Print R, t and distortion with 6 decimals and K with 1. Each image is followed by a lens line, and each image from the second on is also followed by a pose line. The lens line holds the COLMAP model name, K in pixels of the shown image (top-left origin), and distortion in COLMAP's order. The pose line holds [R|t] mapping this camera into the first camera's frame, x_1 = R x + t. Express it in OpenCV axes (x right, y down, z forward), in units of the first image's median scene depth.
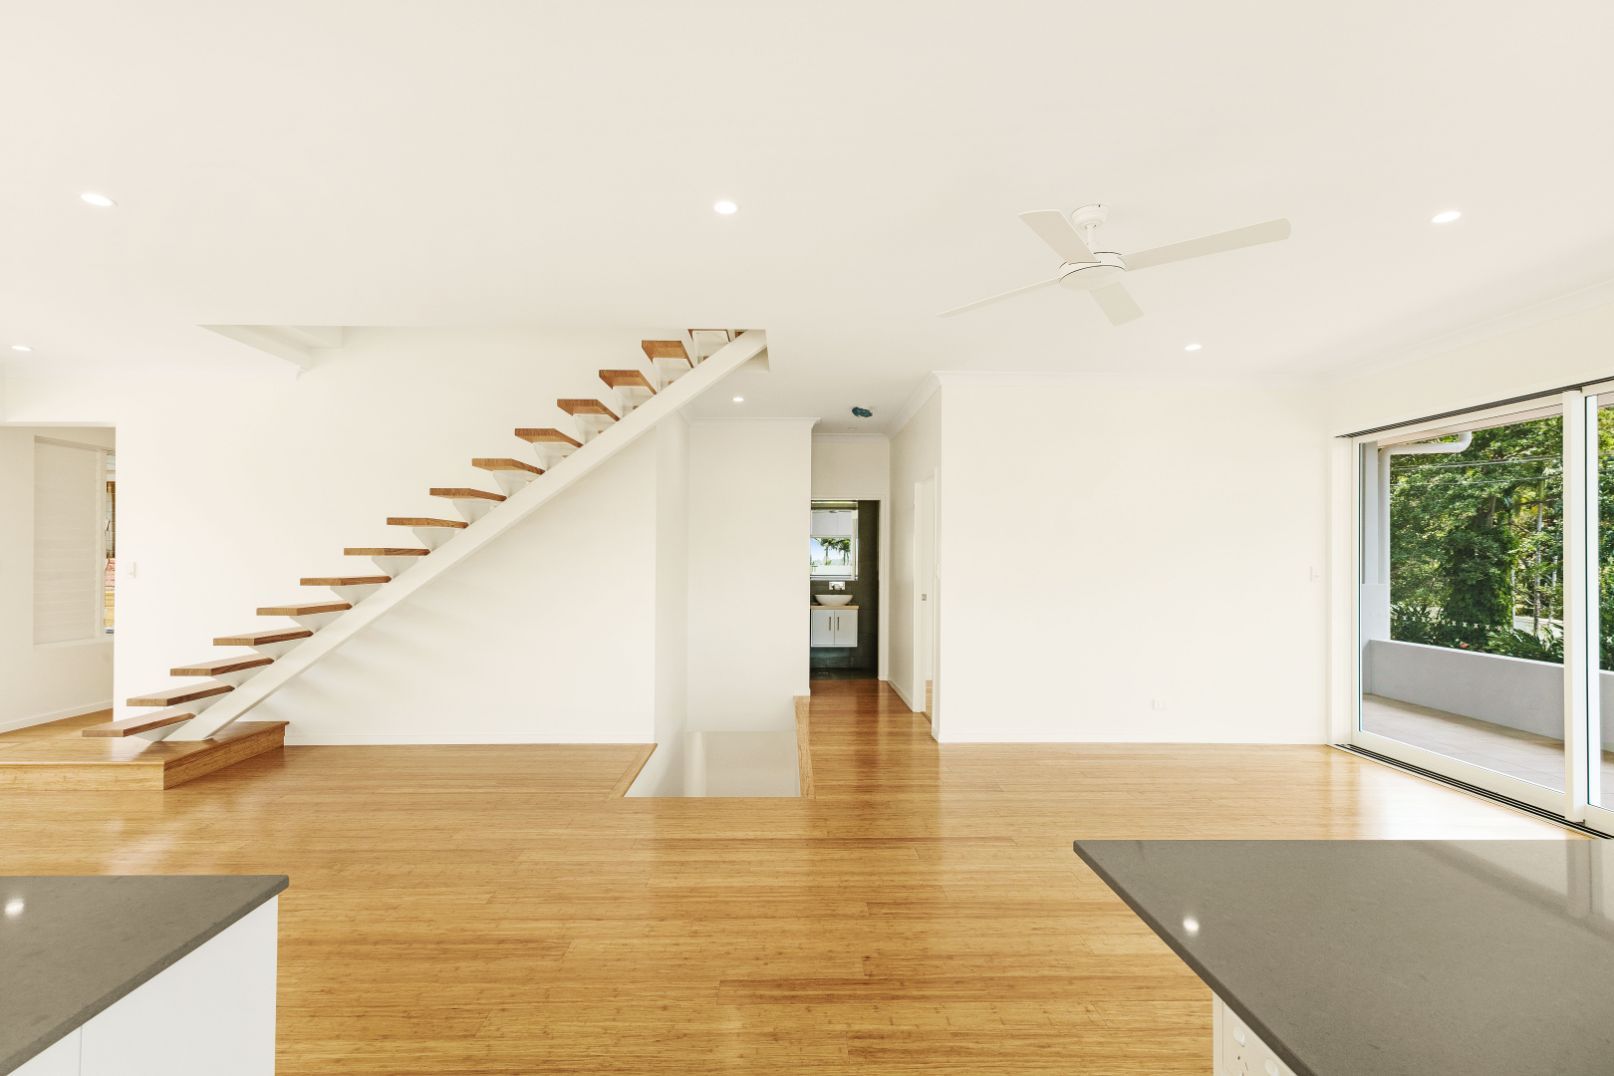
lens RADIAL K [[734.5, 0, 800.1], [0, 734.5, 545.0], [0, 0, 1]] dist [-0.000231, -0.000615]
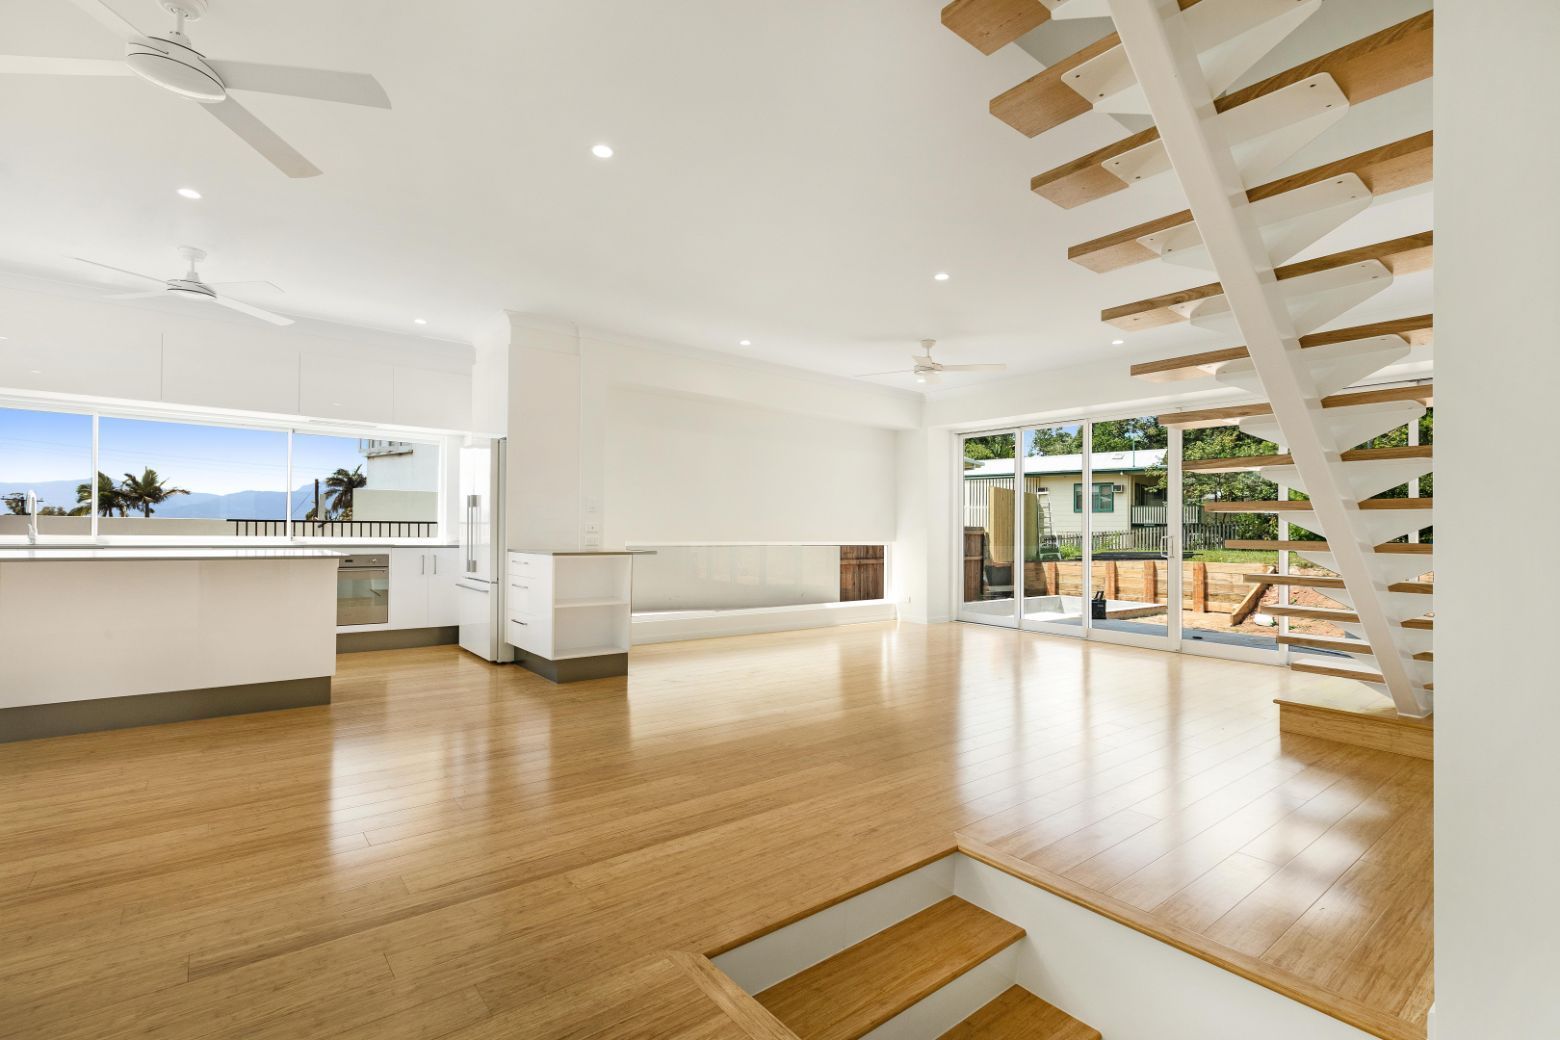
lens RADIAL K [[709.9, 0, 773.3], [0, 709.9, 526.8], [0, 0, 1]] dist [-0.000231, -0.000615]
pose [[-0.794094, -0.021032, -0.607432, 0.274230], [-0.007760, 0.999670, -0.024469, 0.115269], [0.607746, -0.014718, -0.793995, 1.614284]]
